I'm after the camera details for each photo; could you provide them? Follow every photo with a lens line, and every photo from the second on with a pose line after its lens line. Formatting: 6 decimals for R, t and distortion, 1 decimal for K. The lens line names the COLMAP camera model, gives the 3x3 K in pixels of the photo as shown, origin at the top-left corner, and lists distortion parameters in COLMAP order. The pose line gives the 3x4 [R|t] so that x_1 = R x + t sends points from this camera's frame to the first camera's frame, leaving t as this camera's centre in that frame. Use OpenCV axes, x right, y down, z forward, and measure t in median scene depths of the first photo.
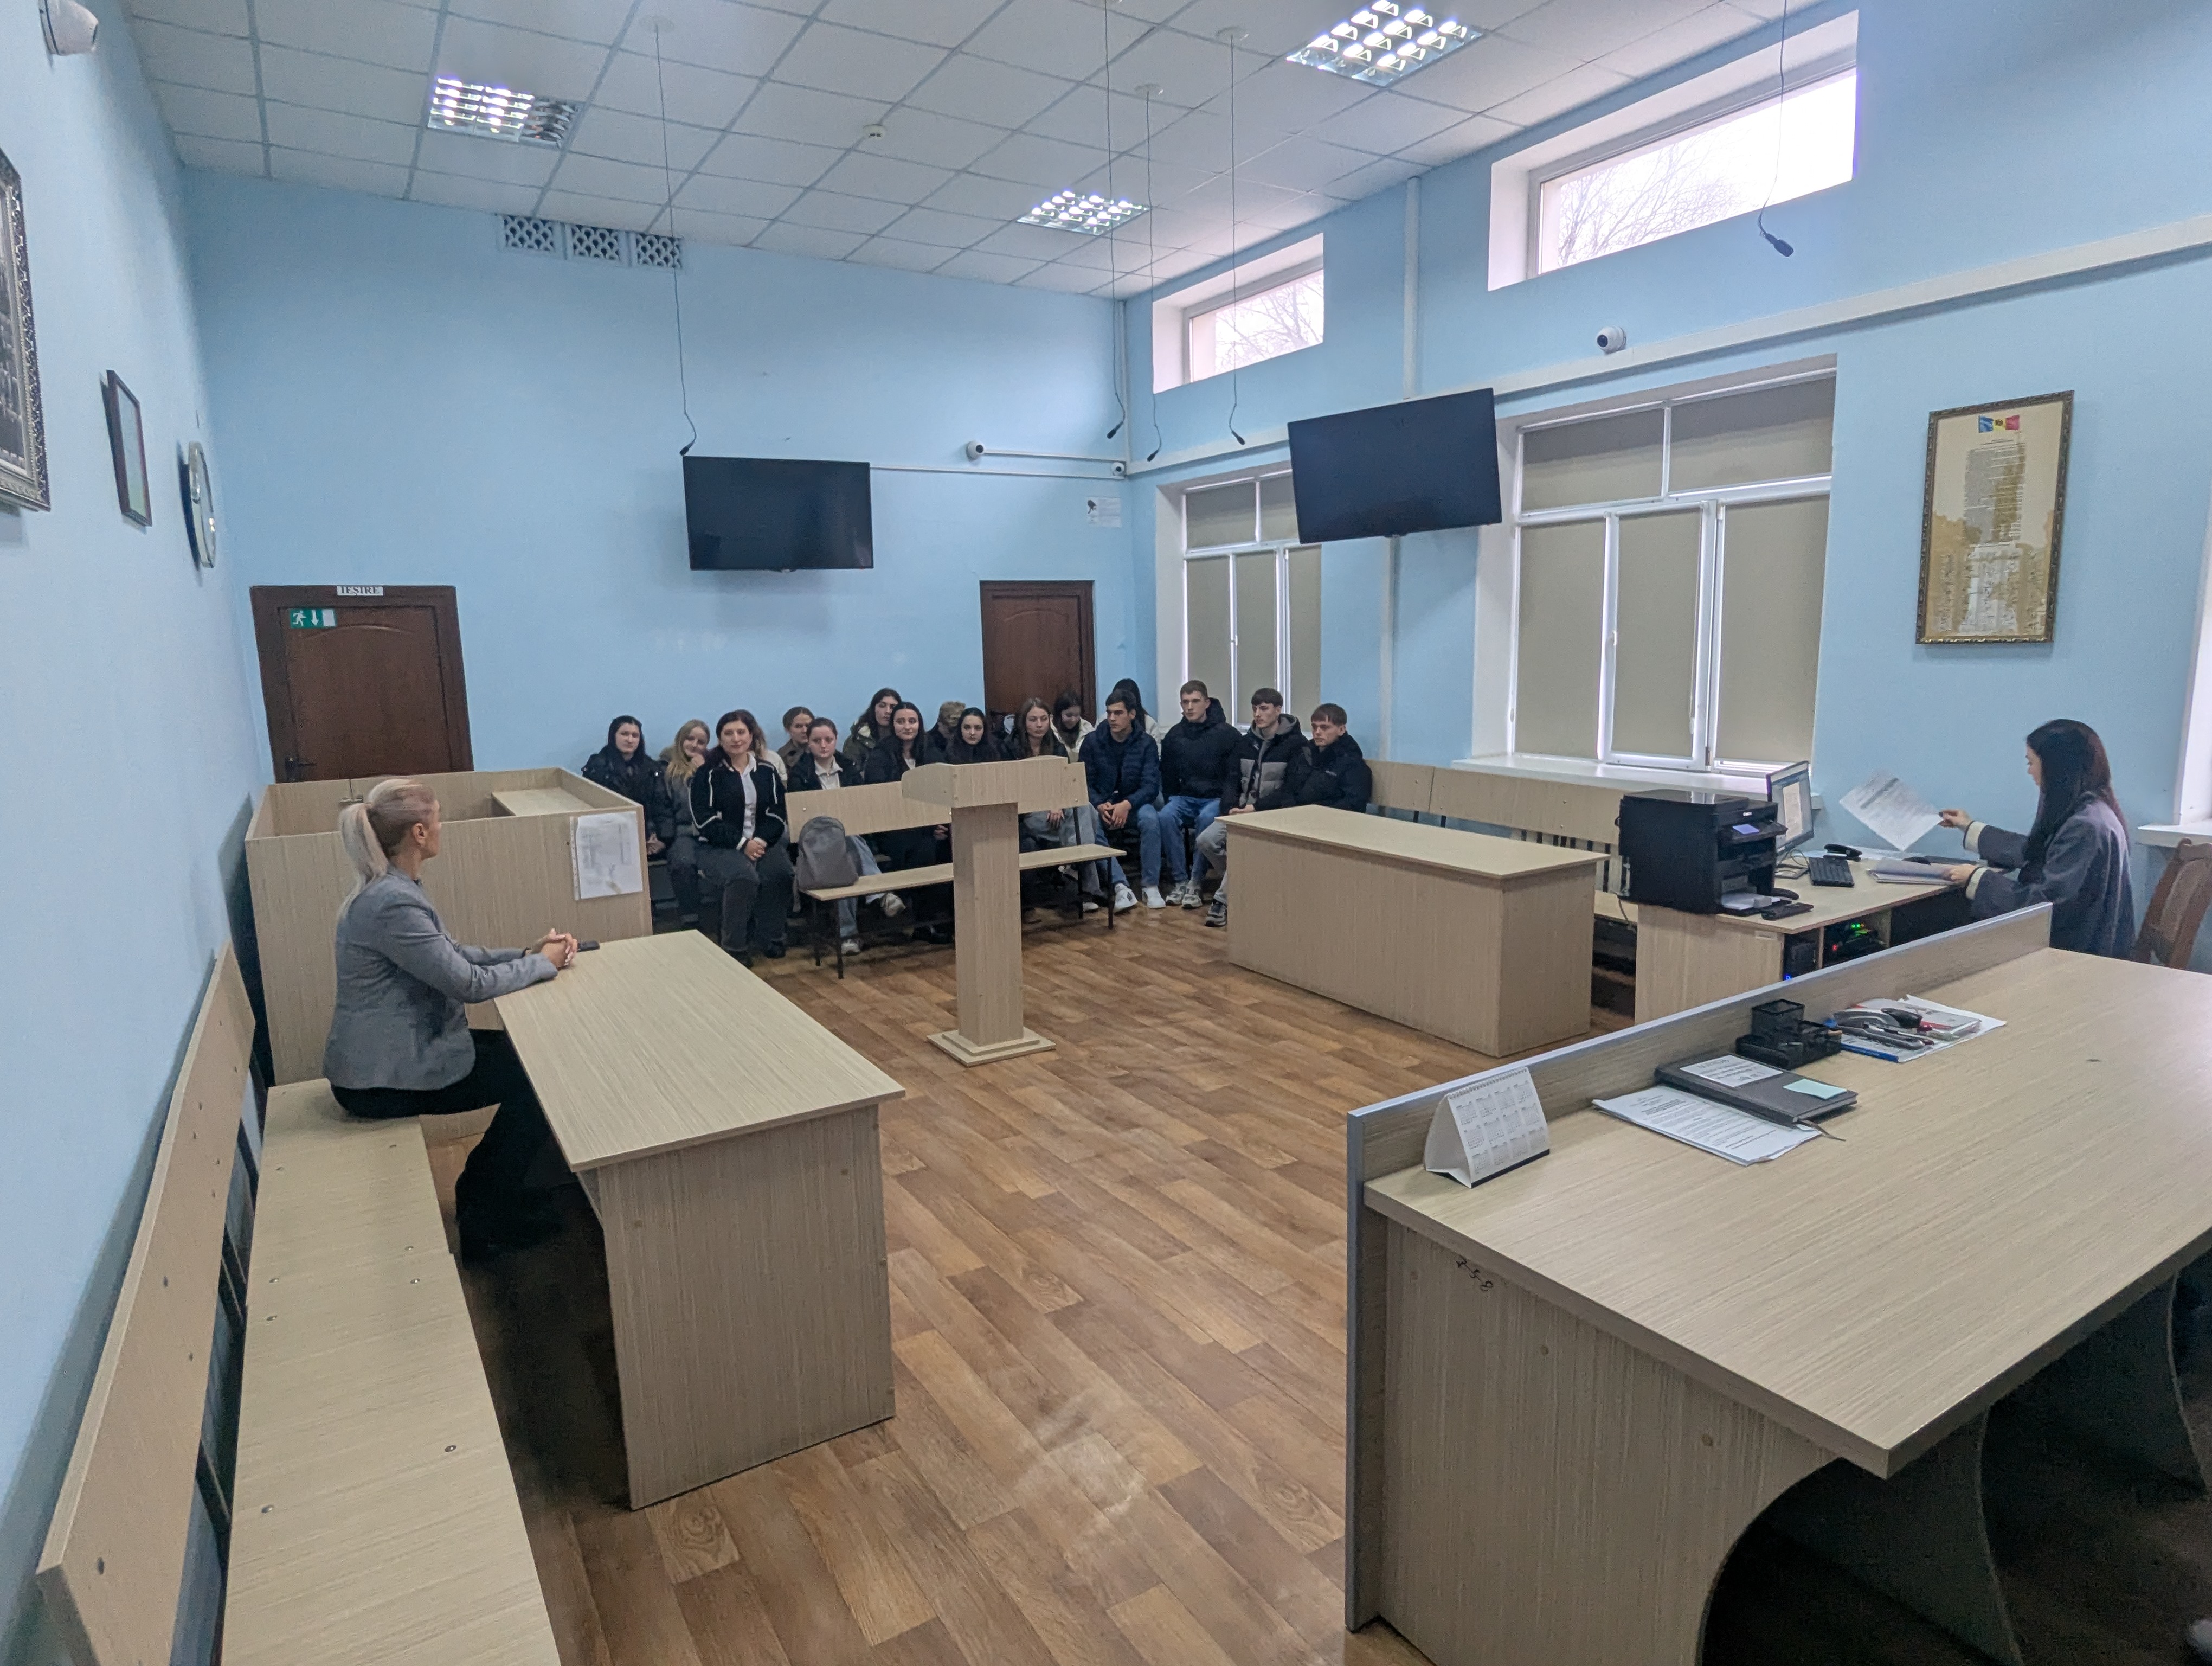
lens RADIAL K [[1231.0, 0, 1106.0], [0, 1231.0, 833.0], [0, 0, 1]] dist [0.000099, 0.000348]
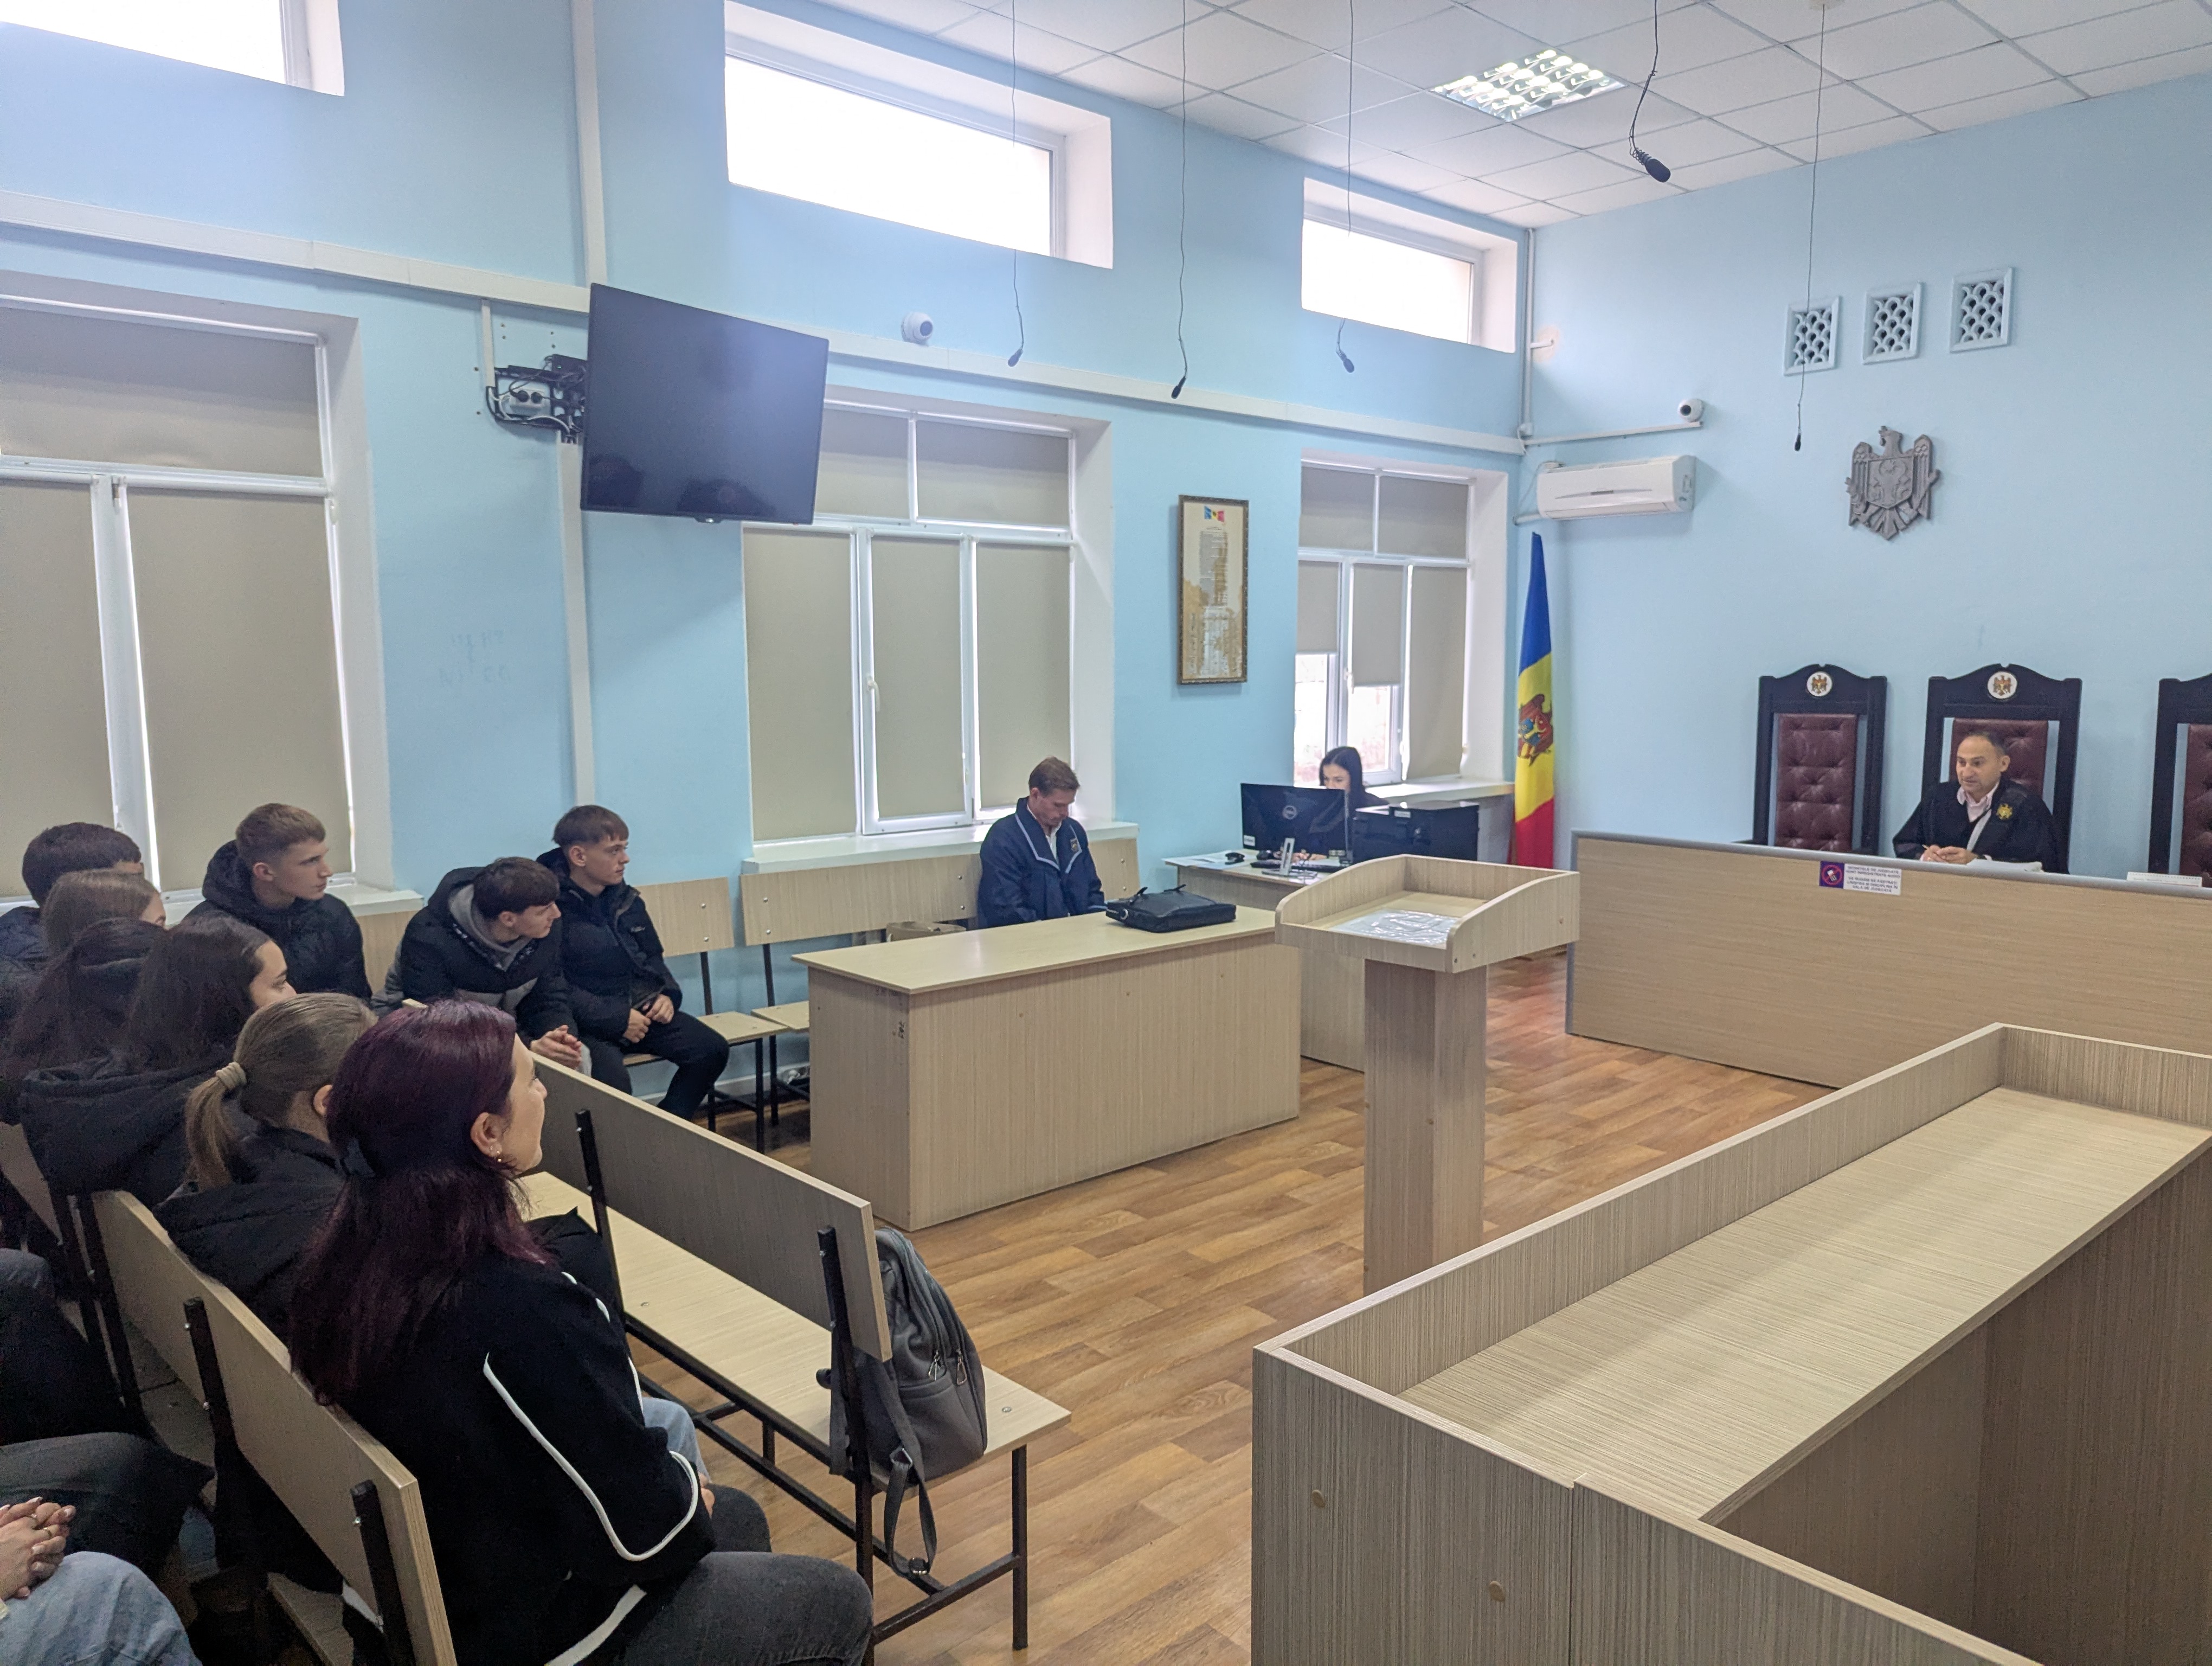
lens RADIAL K [[1621.3, 0, 1112.0], [0, 1621.3, 839.5], [0, 0, 1]] dist [0.152486, -0.319712]
pose [[-0.201168, -0.088042, 0.975592, -0.820315], [0.166939, 0.978301, 0.122710, -0.194616], [-0.965227, 0.187549, -0.182105, 1.271439]]
